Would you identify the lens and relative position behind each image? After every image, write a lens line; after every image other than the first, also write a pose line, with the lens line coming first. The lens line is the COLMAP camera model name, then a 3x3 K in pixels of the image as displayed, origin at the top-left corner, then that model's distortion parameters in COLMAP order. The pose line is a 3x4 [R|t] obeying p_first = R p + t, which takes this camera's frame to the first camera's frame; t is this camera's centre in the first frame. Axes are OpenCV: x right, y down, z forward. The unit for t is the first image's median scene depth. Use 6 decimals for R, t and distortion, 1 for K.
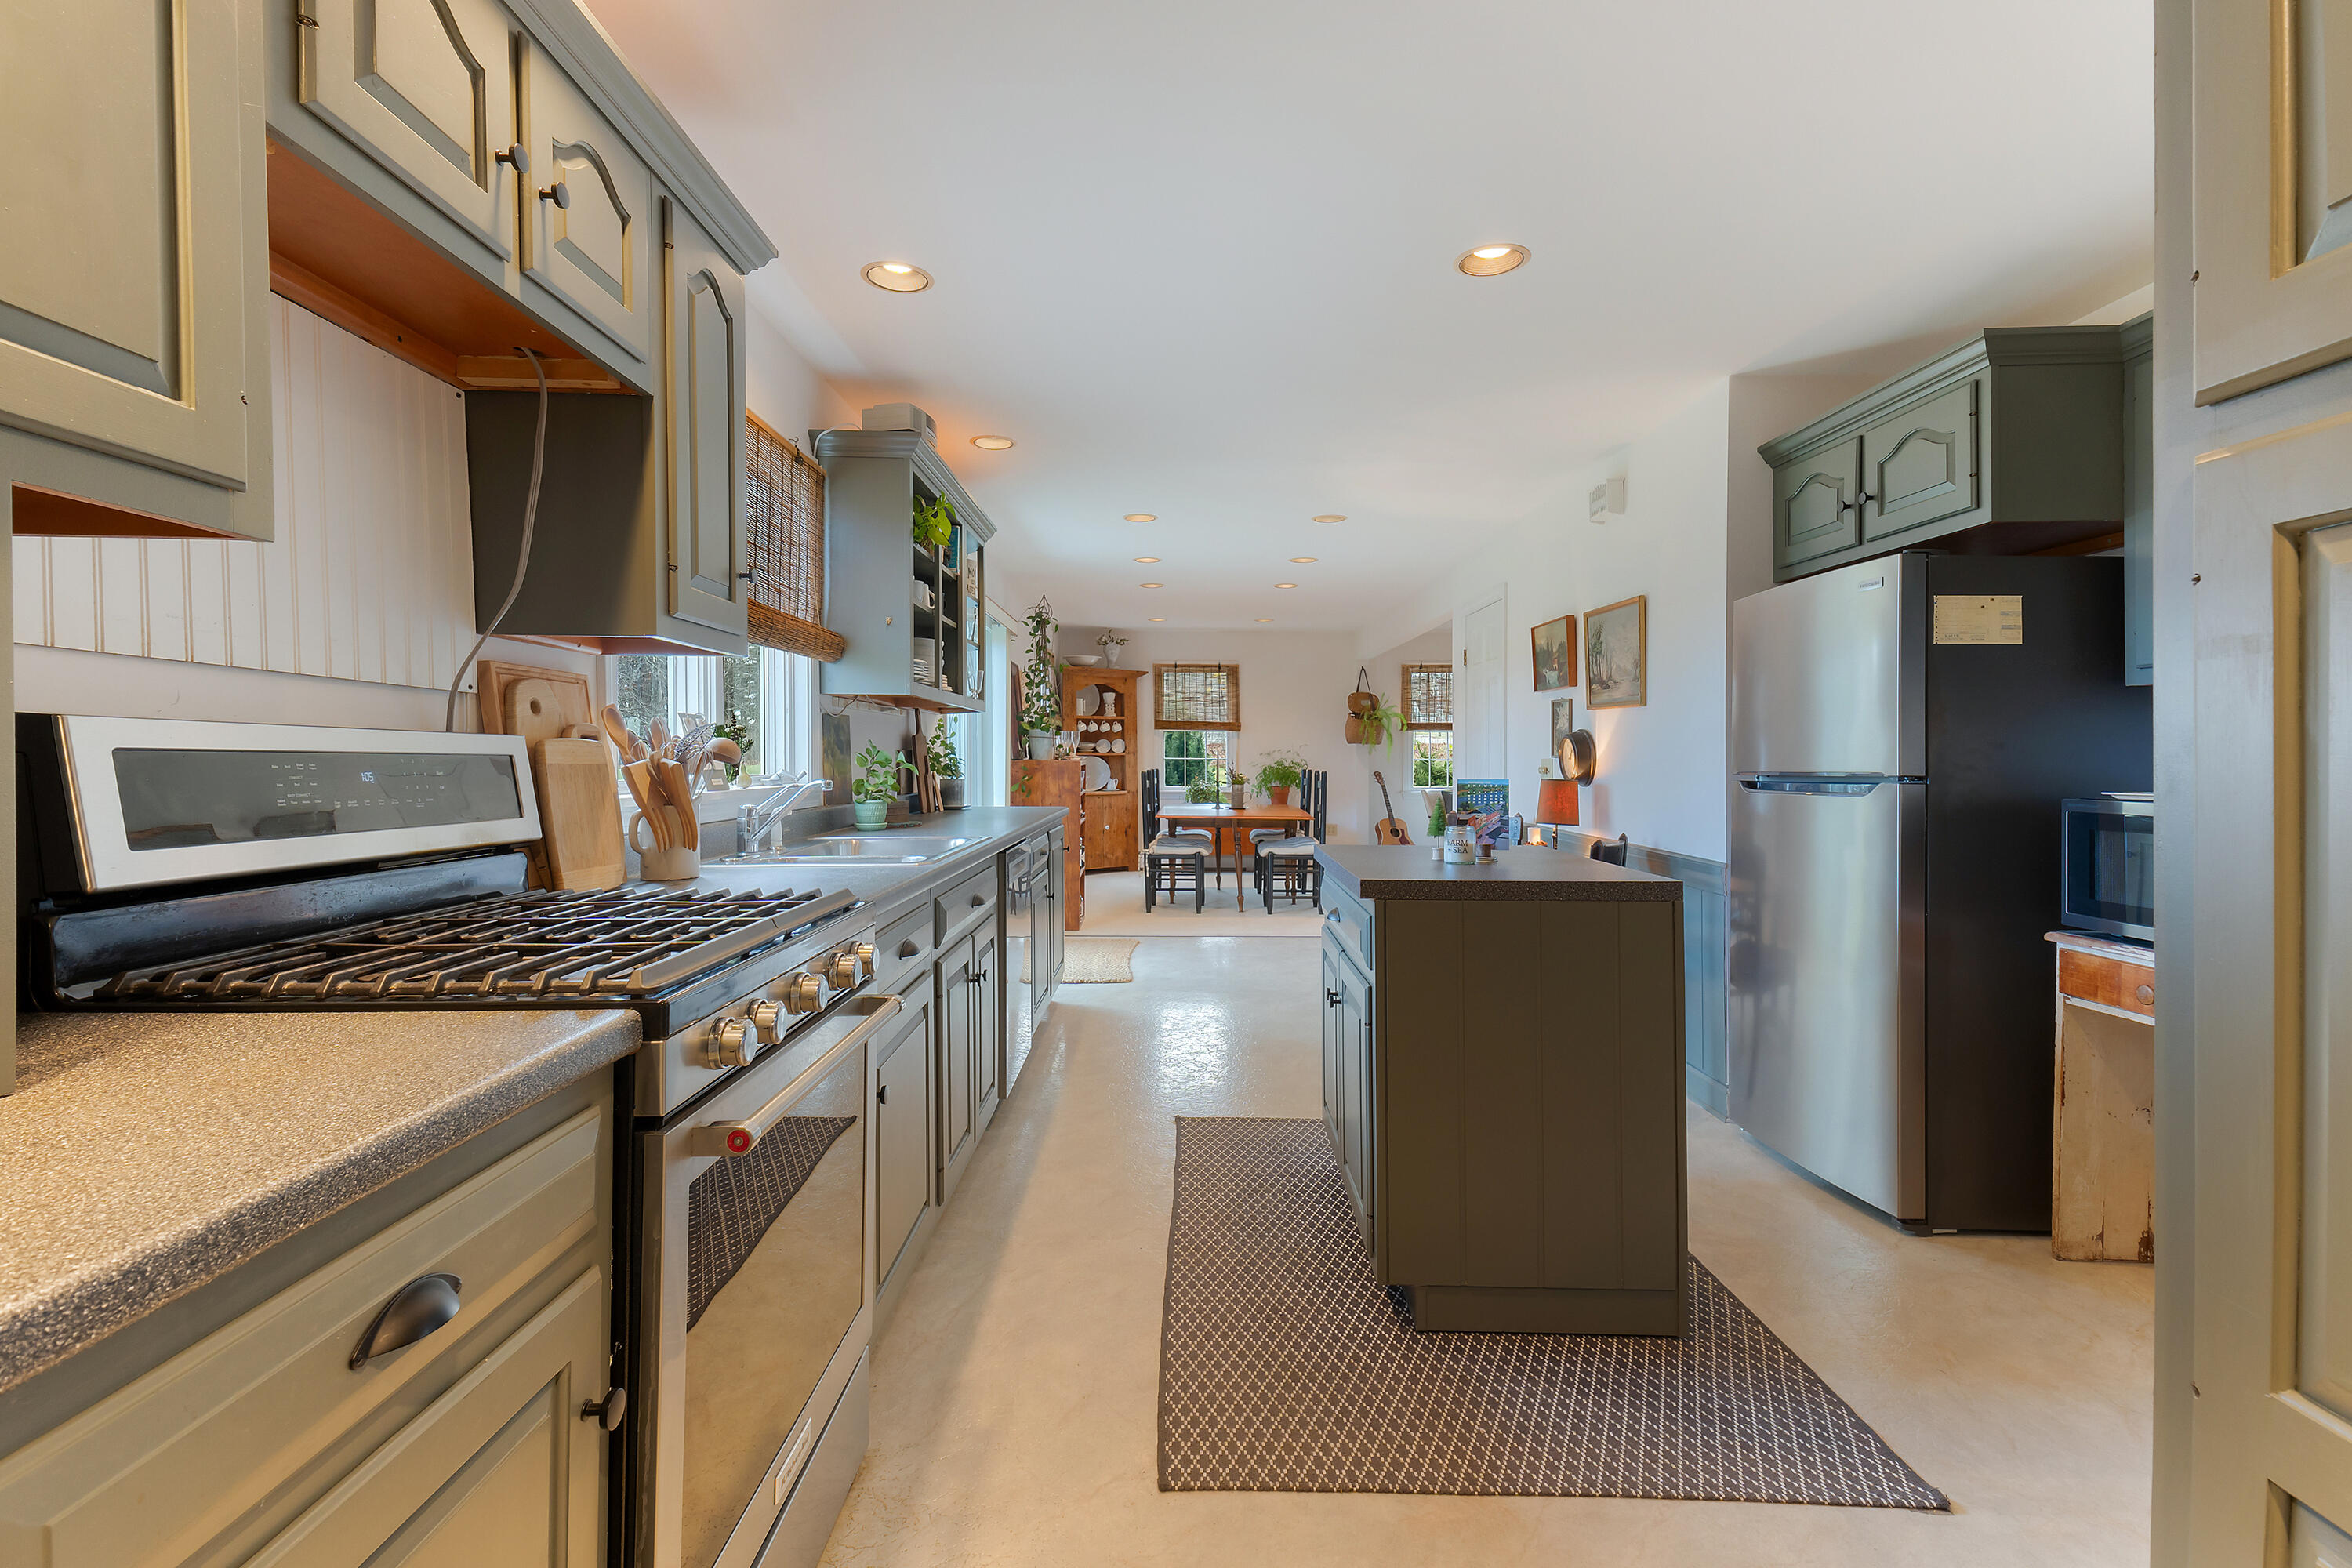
lens RADIAL K [[1077.6, 0, 1174.6], [0, 1077.6, 784.7], [0, 0, 1]] dist [0.028265, -0.000048]
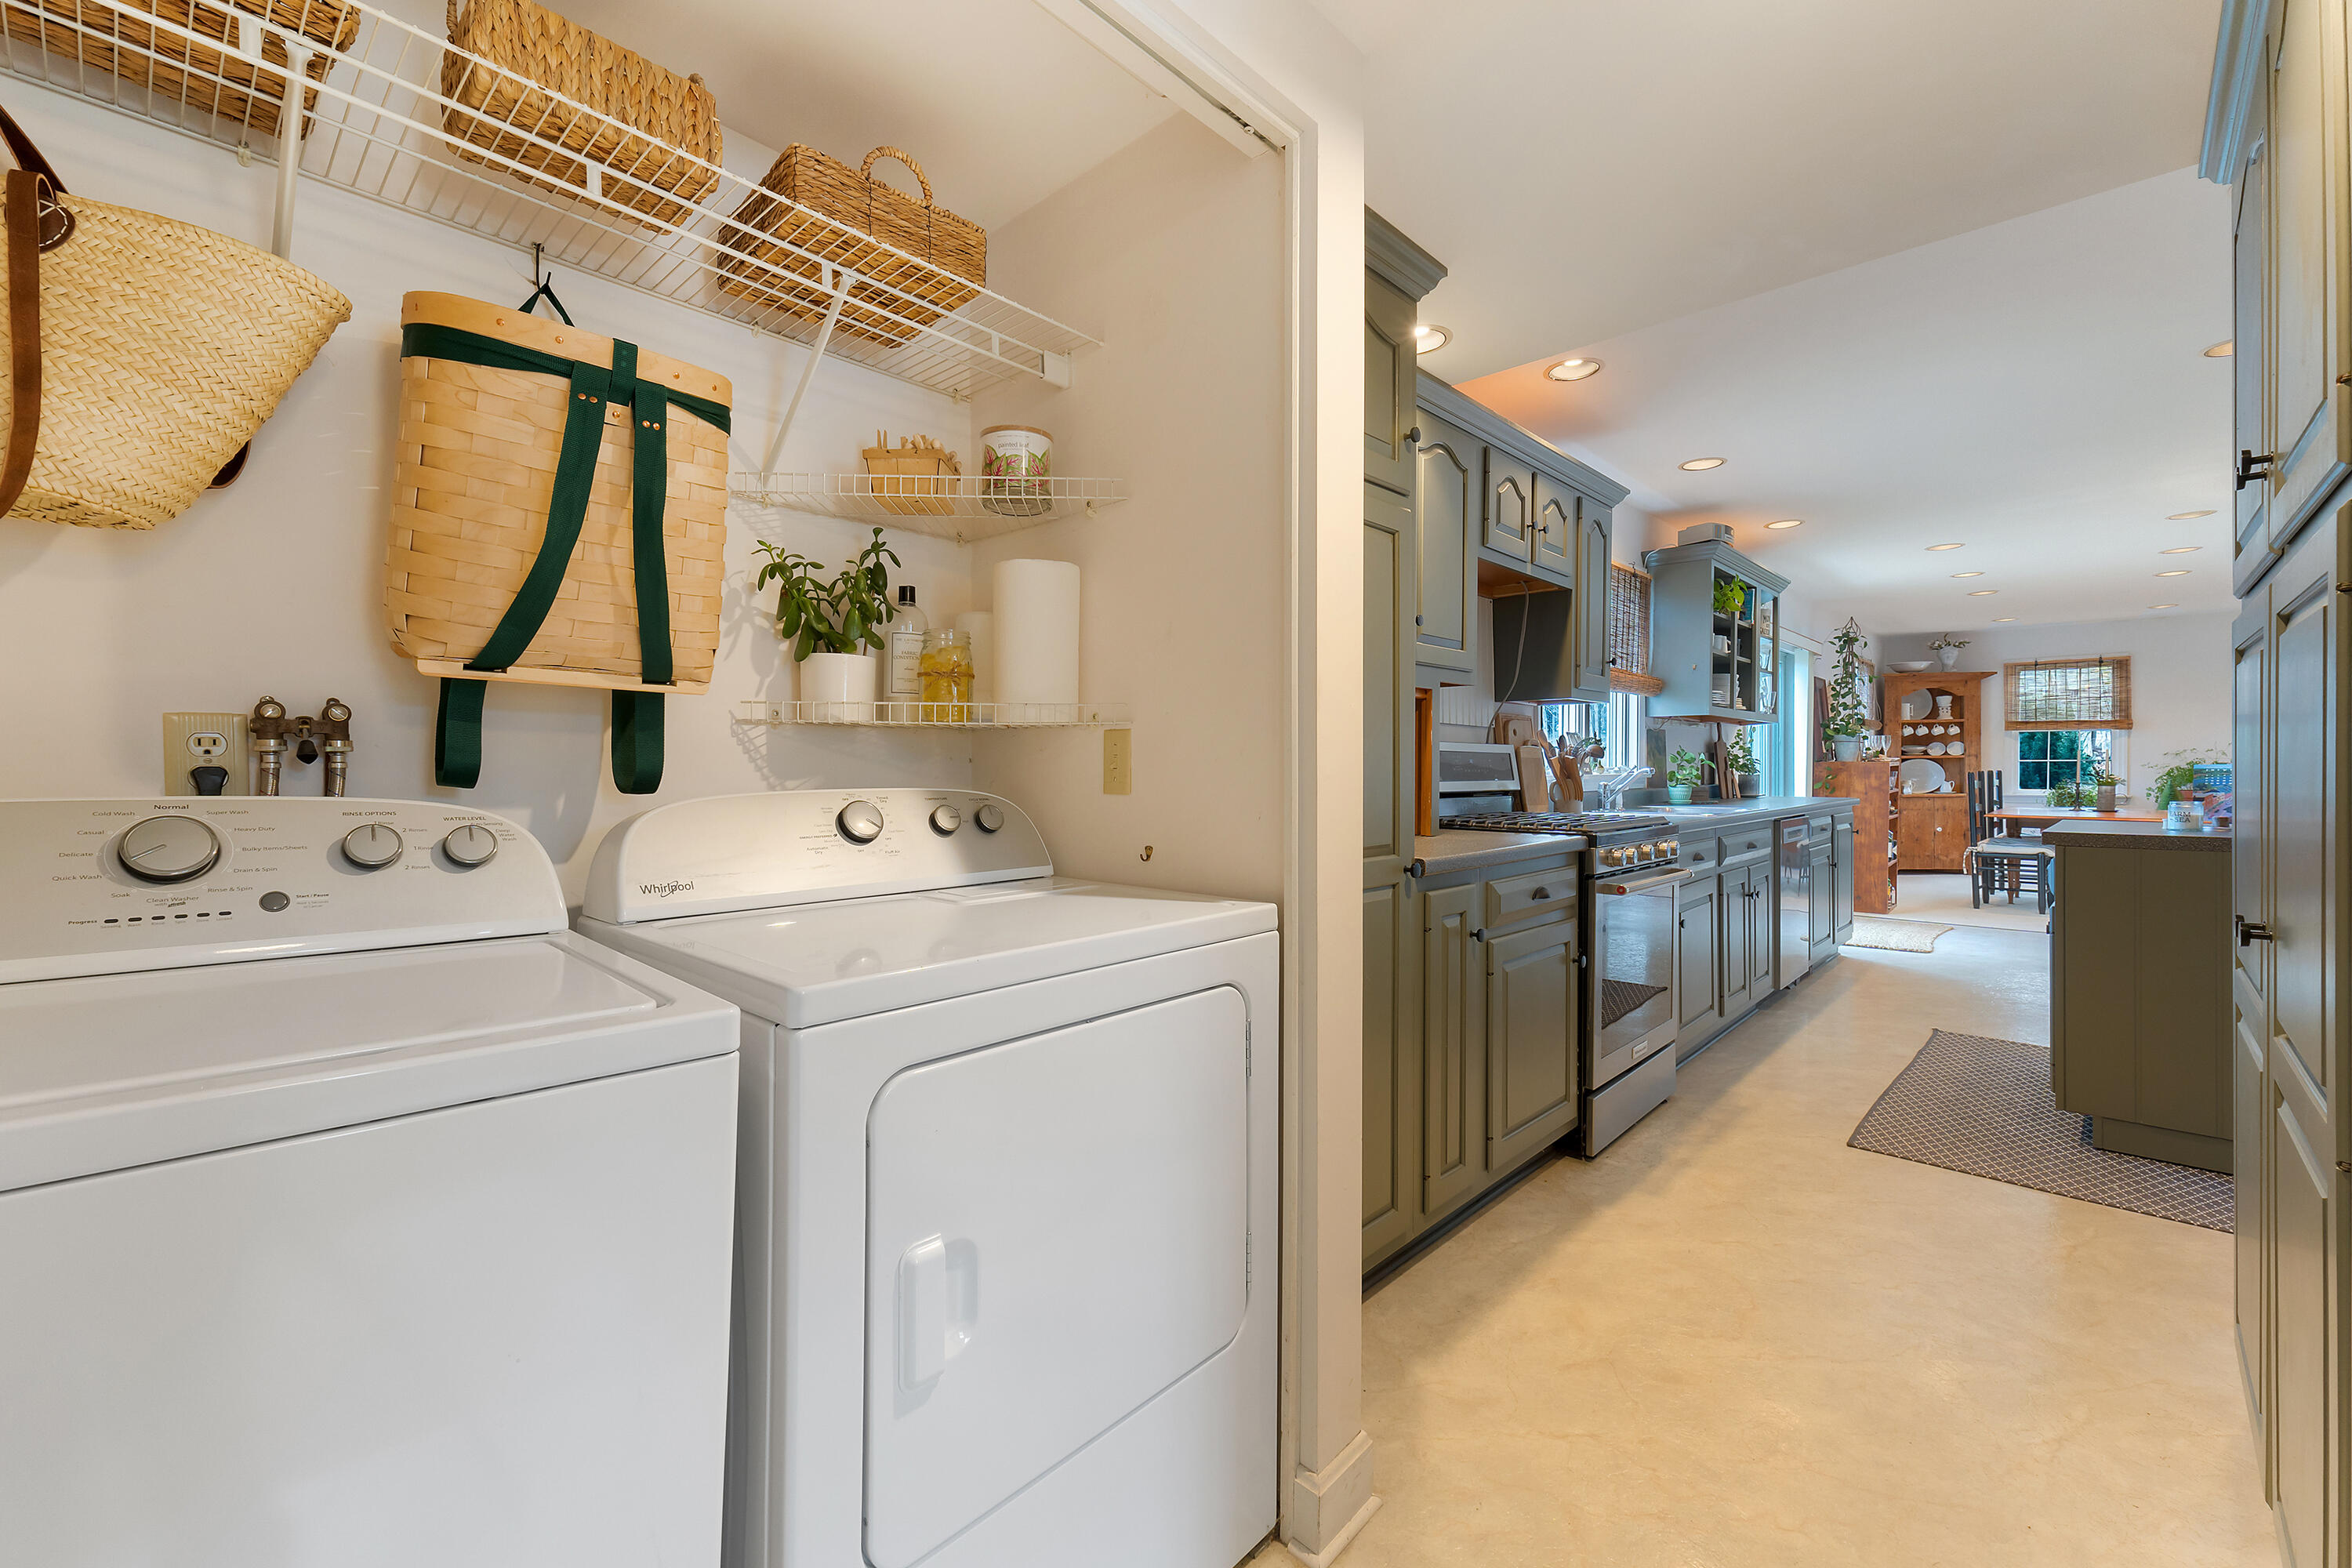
lens RADIAL K [[979.1, 0, 1177.6], [0, 979.1, 786.5], [0, 0, 1]] dist [0.023380, 0.000475]
pose [[0.730776, 0.007562, -0.682575, 0.118054], [-0.011668, 0.999931, -0.001414, 0.021251], [0.682517, 0.008998, 0.730814, -0.394197]]
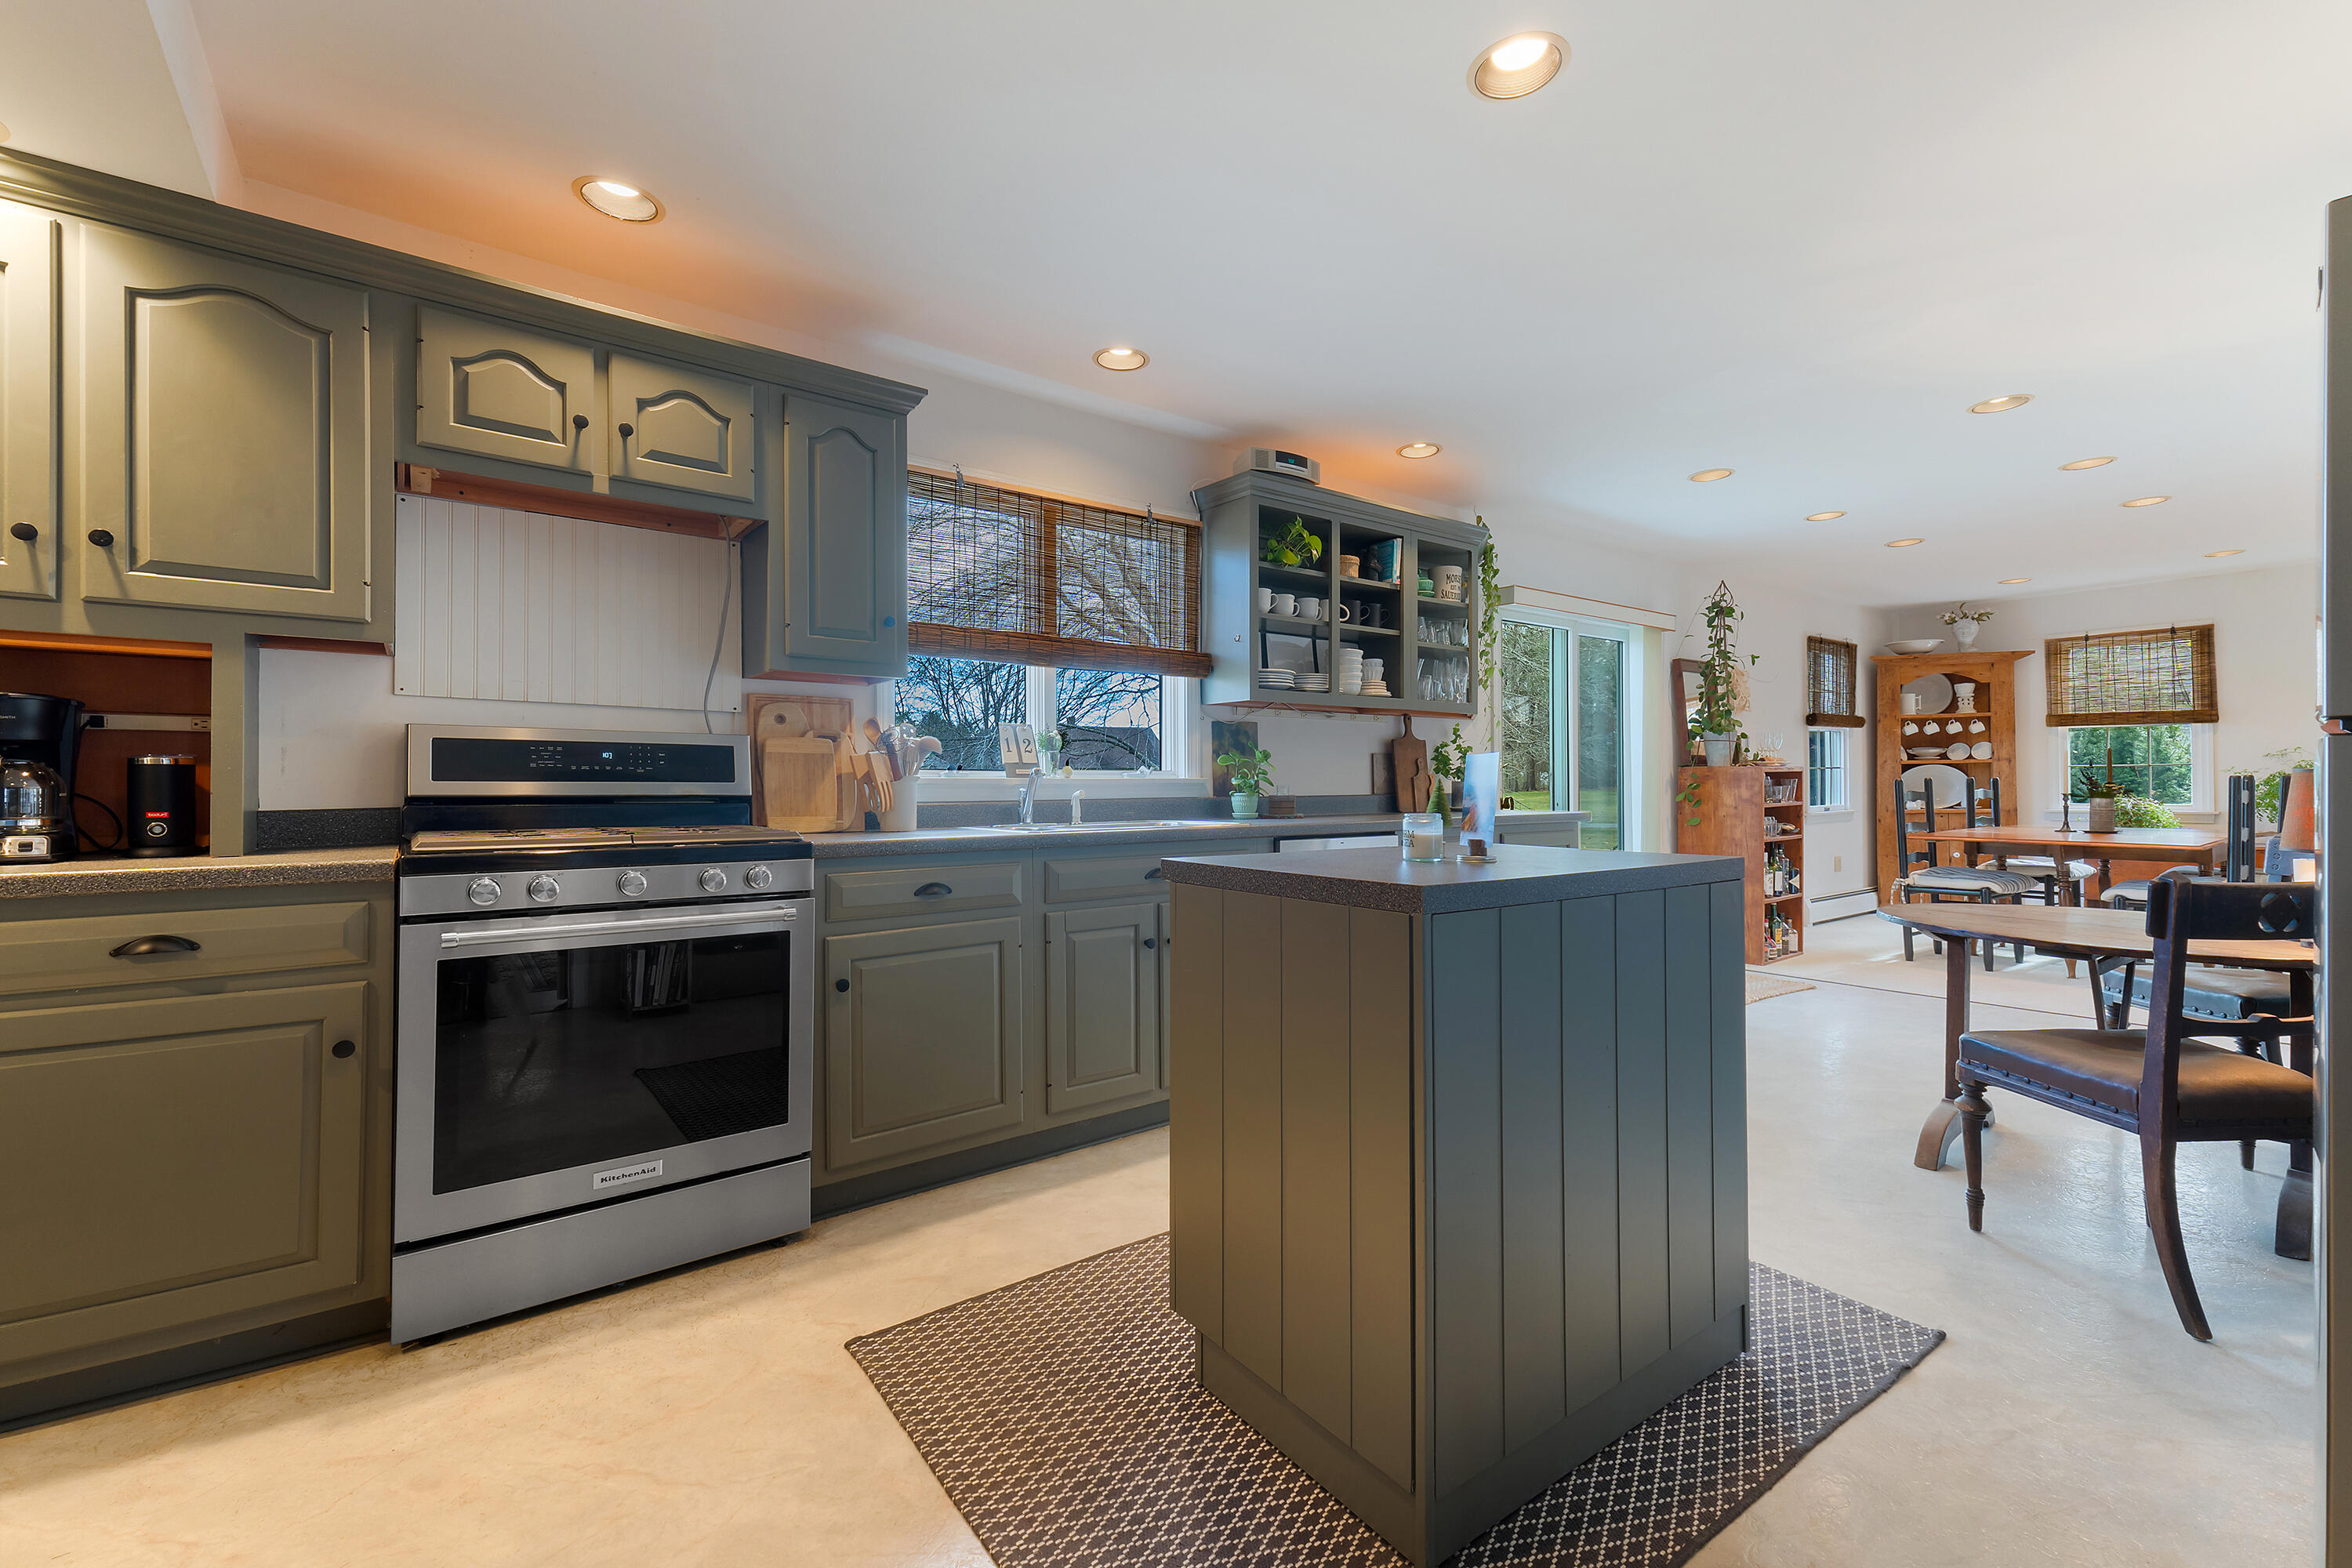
lens RADIAL K [[979.1, 0, 1170.1], [0, 979.1, 795.0], [0, 0, 1]] dist [0.023380, 0.000475]
pose [[0.595058, 0.005440, -0.803664, 0.420297], [-0.013291, 0.999907, -0.003073, 0.014171], [0.803573, 0.012510, 0.595075, 0.245599]]
